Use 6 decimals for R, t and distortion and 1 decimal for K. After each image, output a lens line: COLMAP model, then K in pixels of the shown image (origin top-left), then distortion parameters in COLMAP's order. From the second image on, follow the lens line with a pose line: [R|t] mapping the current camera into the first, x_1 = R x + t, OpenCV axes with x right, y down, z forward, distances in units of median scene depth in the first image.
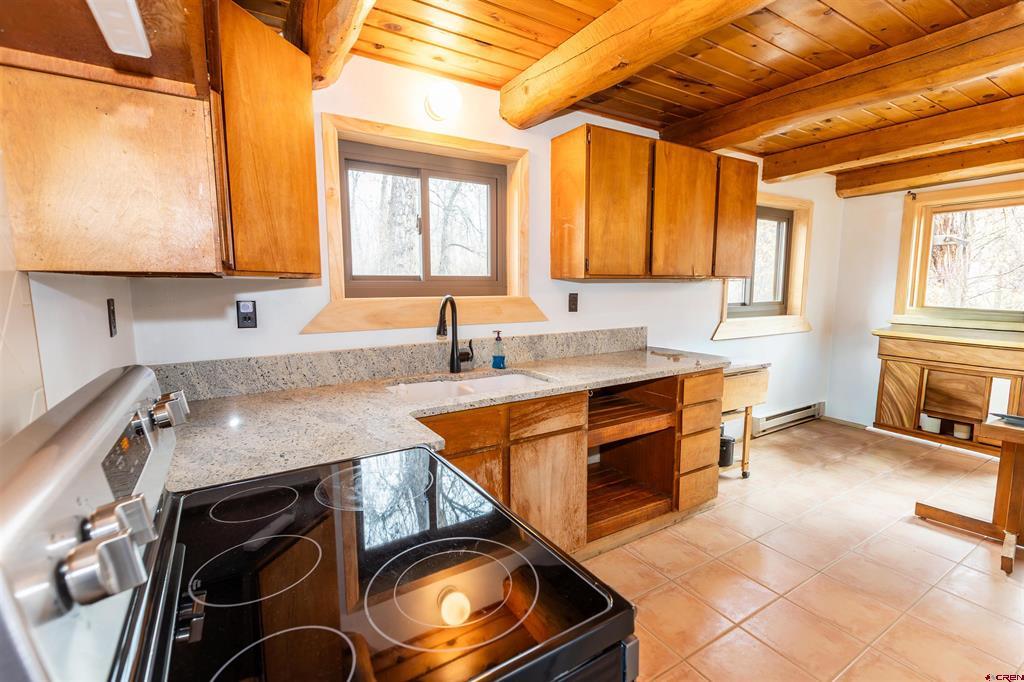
lens RADIAL K [[462.6, 0, 512.0], [0, 462.6, 341.0], [0, 0, 1]] dist [0.001202, 0.000340]
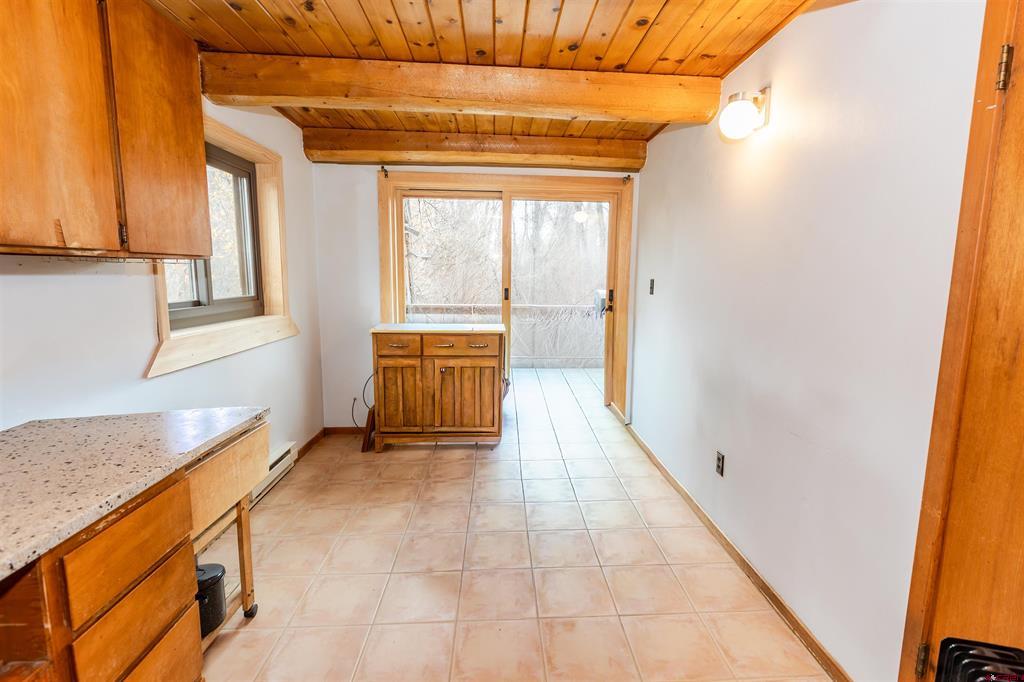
lens RADIAL K [[465.6, 0, 515.0], [0, 465.6, 336.2], [0, 0, 1]] dist [0.001766, 0.000357]
pose [[0.468679, -0.109127, 0.876602, 0.169600], [0.092739, 0.992935, 0.074026, -0.046978], [-0.878487, 0.046601, 0.475488, 0.376599]]
